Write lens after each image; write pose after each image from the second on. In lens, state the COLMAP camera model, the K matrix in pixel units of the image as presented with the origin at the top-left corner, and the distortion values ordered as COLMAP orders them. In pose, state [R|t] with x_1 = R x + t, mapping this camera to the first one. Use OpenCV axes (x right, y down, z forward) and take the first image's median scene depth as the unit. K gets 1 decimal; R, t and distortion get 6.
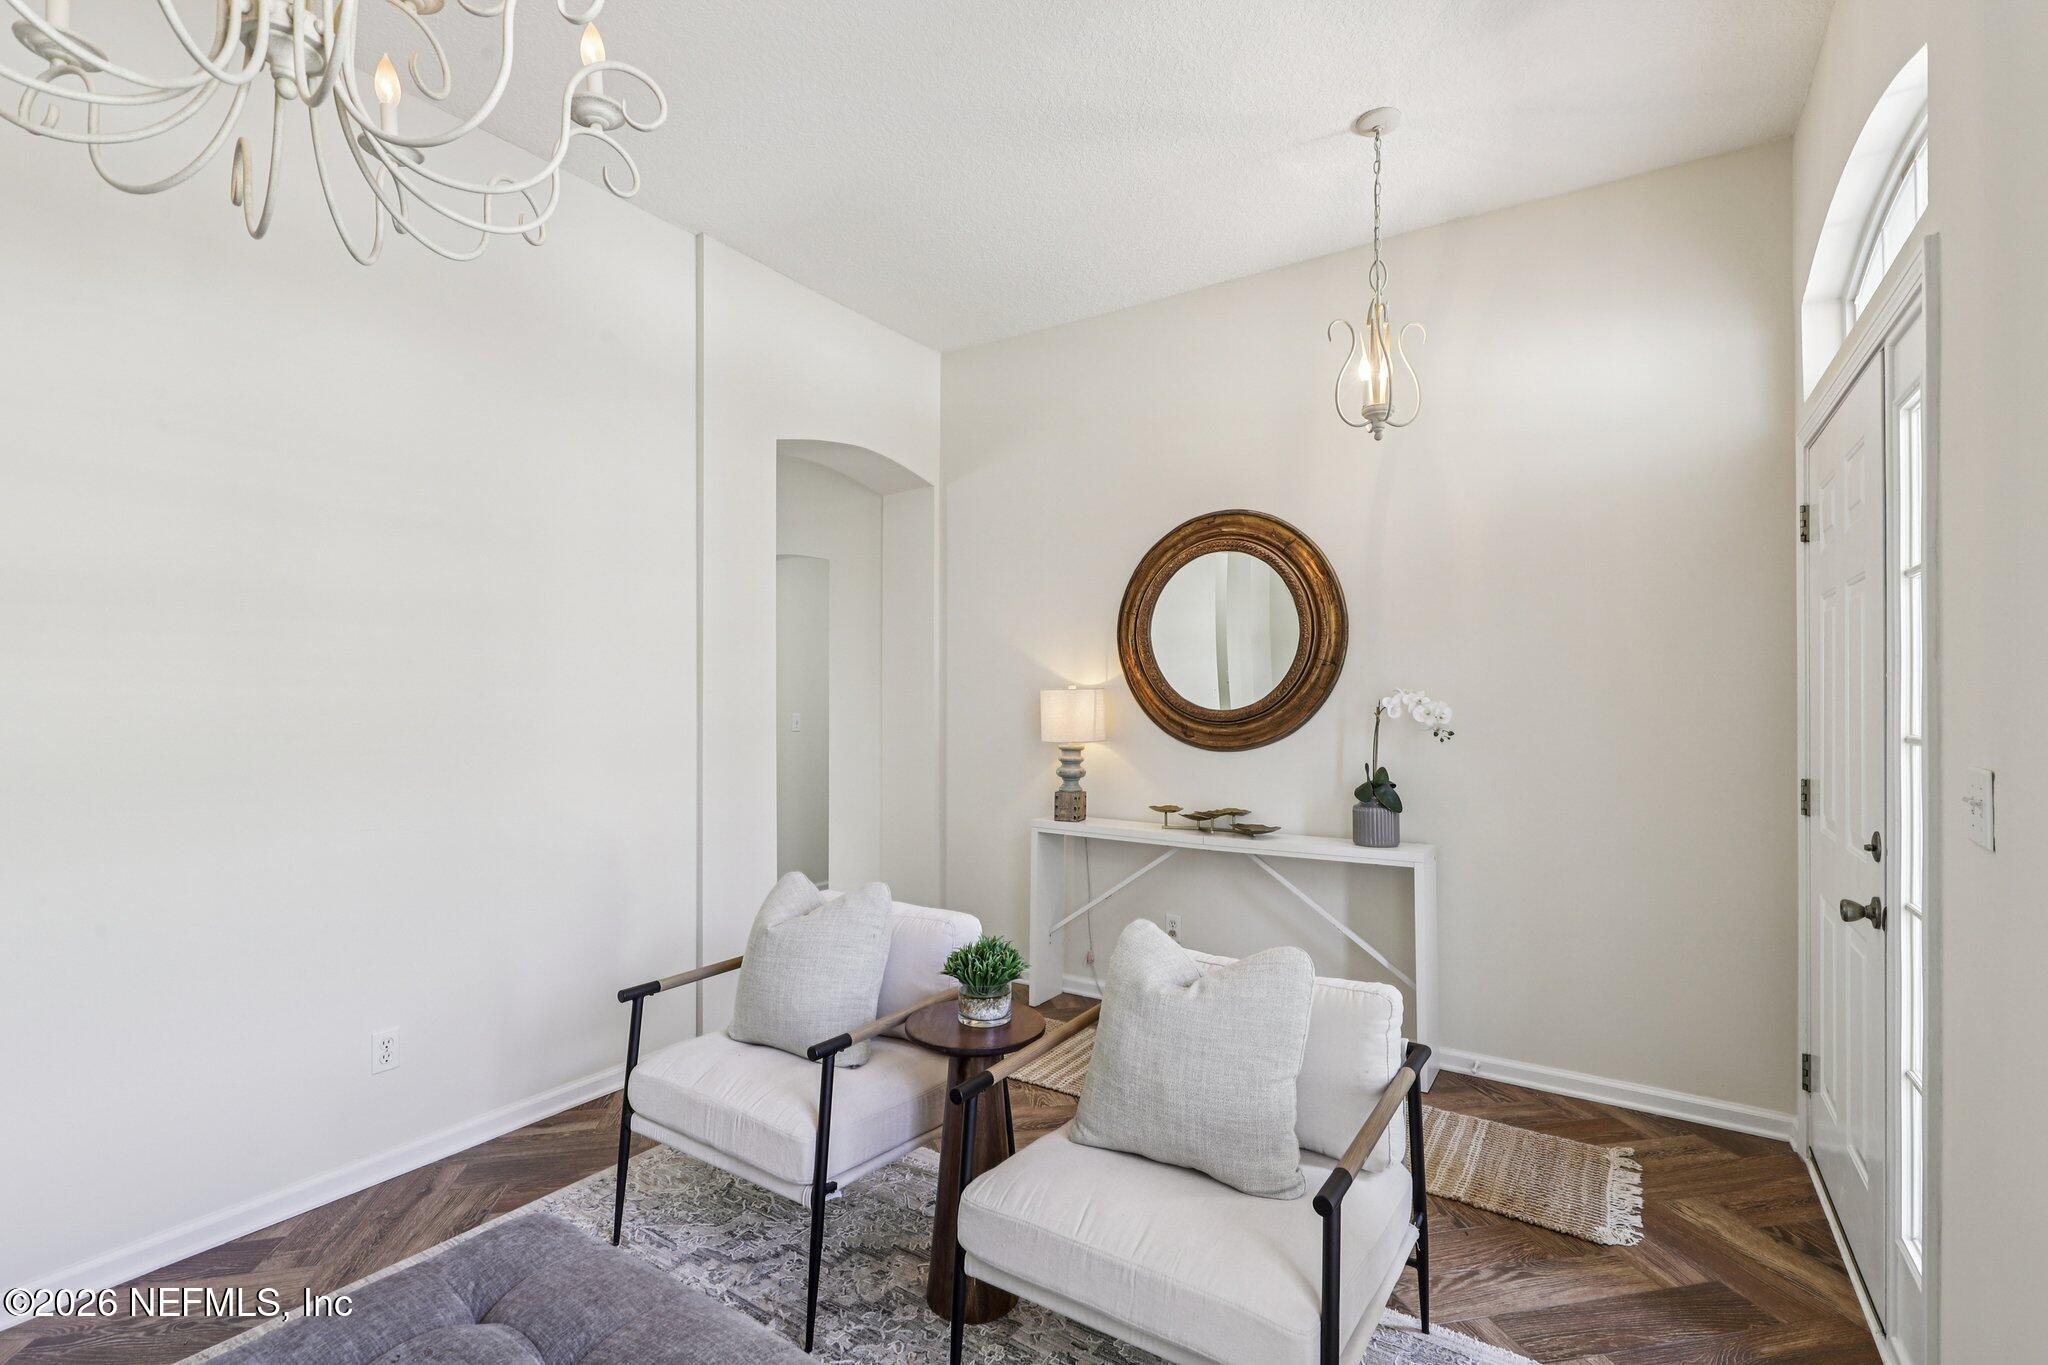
lens RADIAL K [[929.4, 0, 1023.3], [0, 929.4, 688.6], [0, 0, 1]] dist [-0.000214, 0.001131]
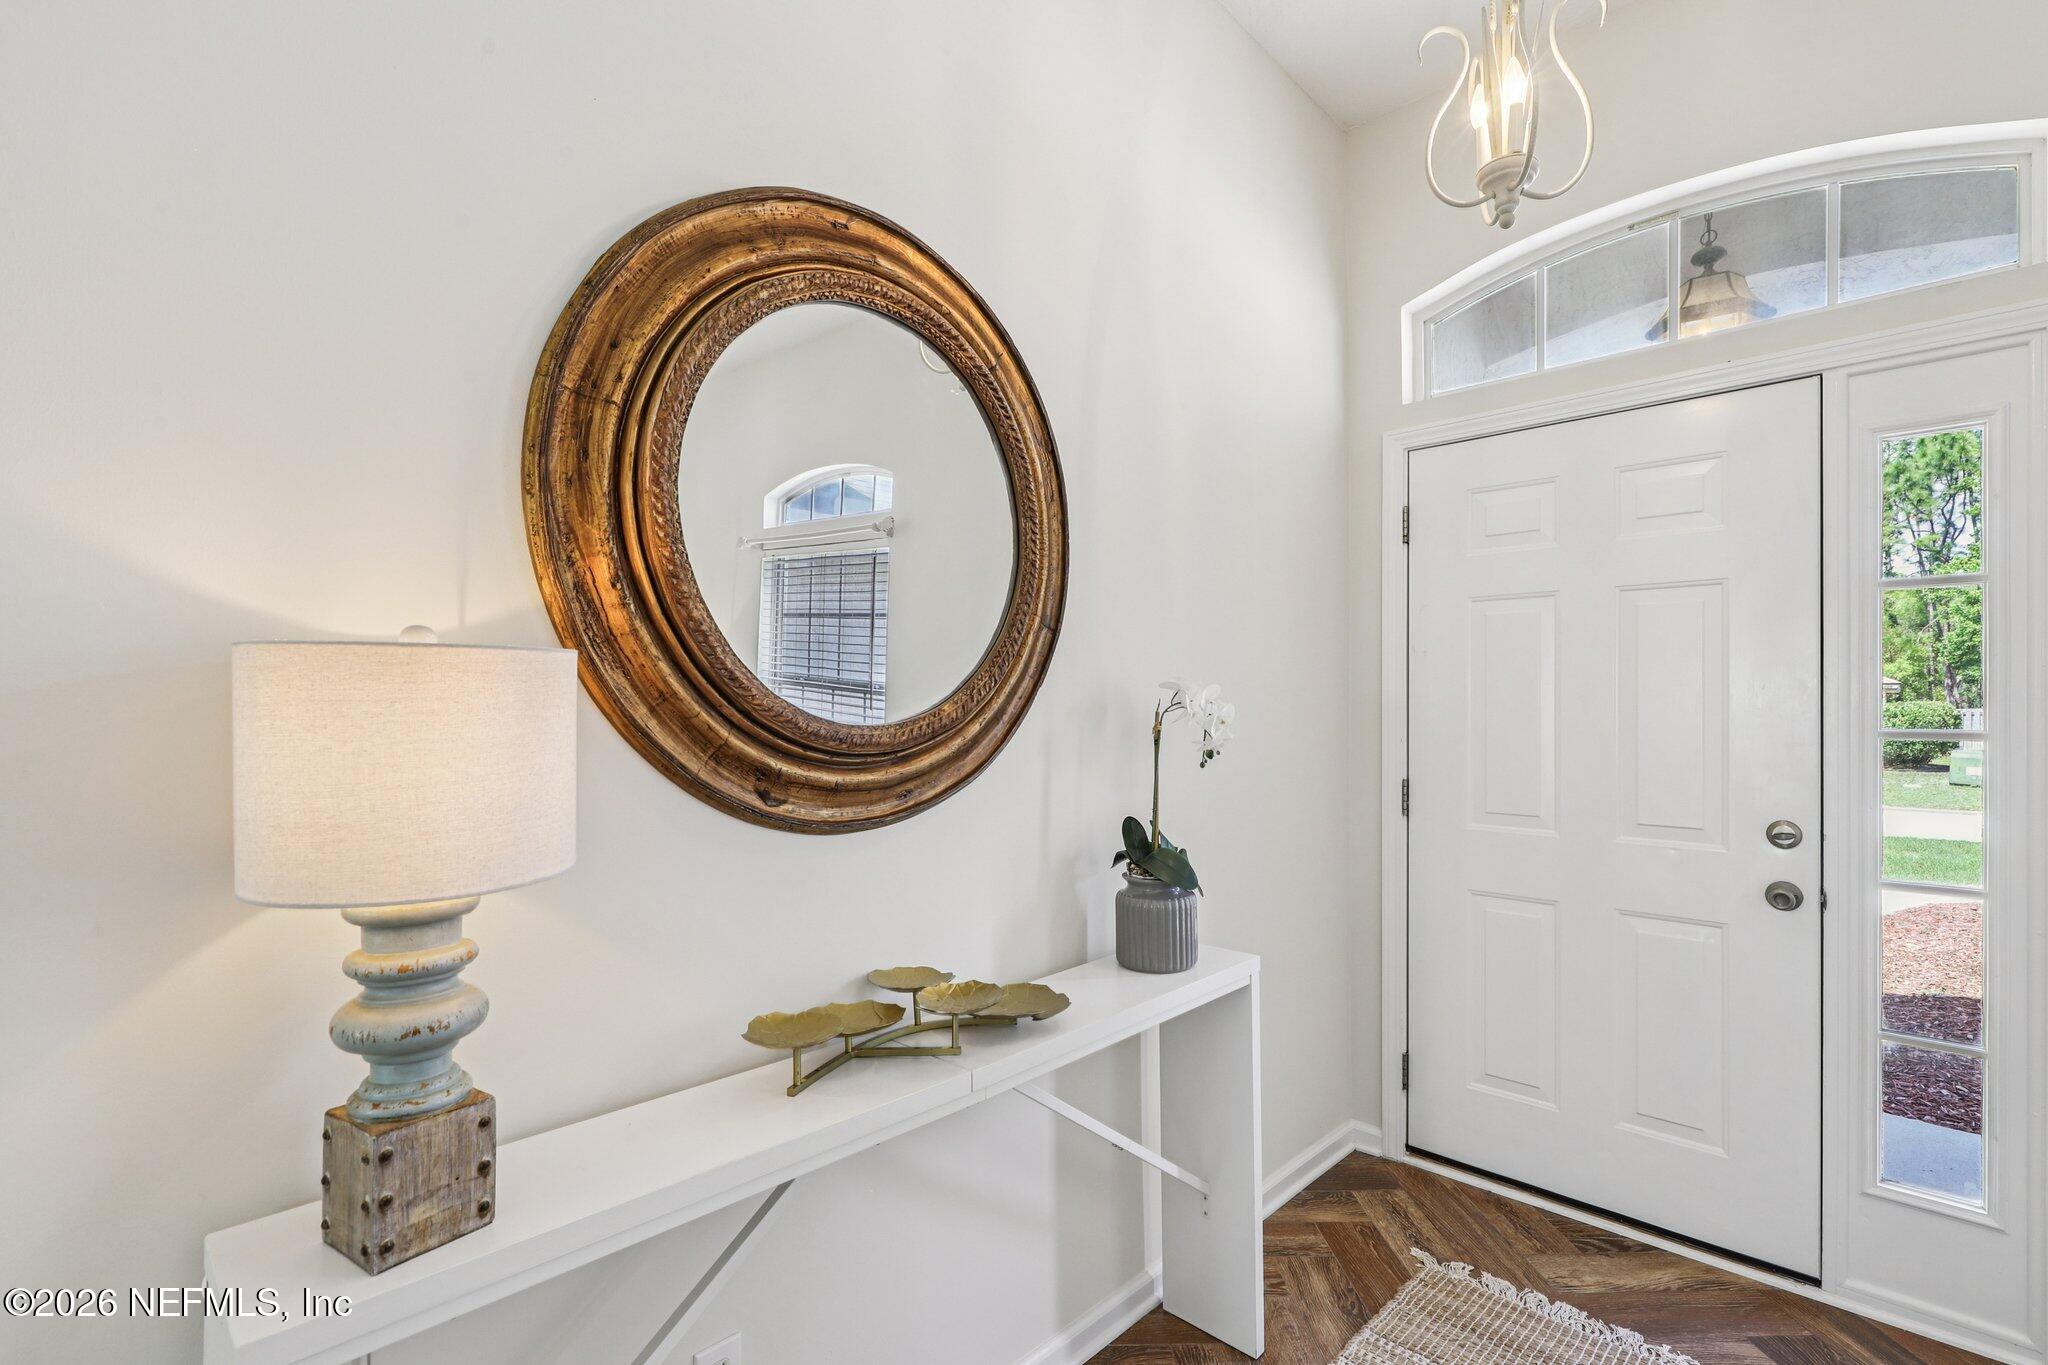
lens RADIAL K [[929.4, 0, 1024.4], [0, 929.4, 683.9], [0, 0, 1]] dist [-0.000214, 0.001131]
pose [[0.158500, 0.017603, 0.987202, -0.154038], [-0.012913, 0.999793, -0.015755, 0.011149], [-0.987274, -0.010251, 0.158695, 0.865880]]
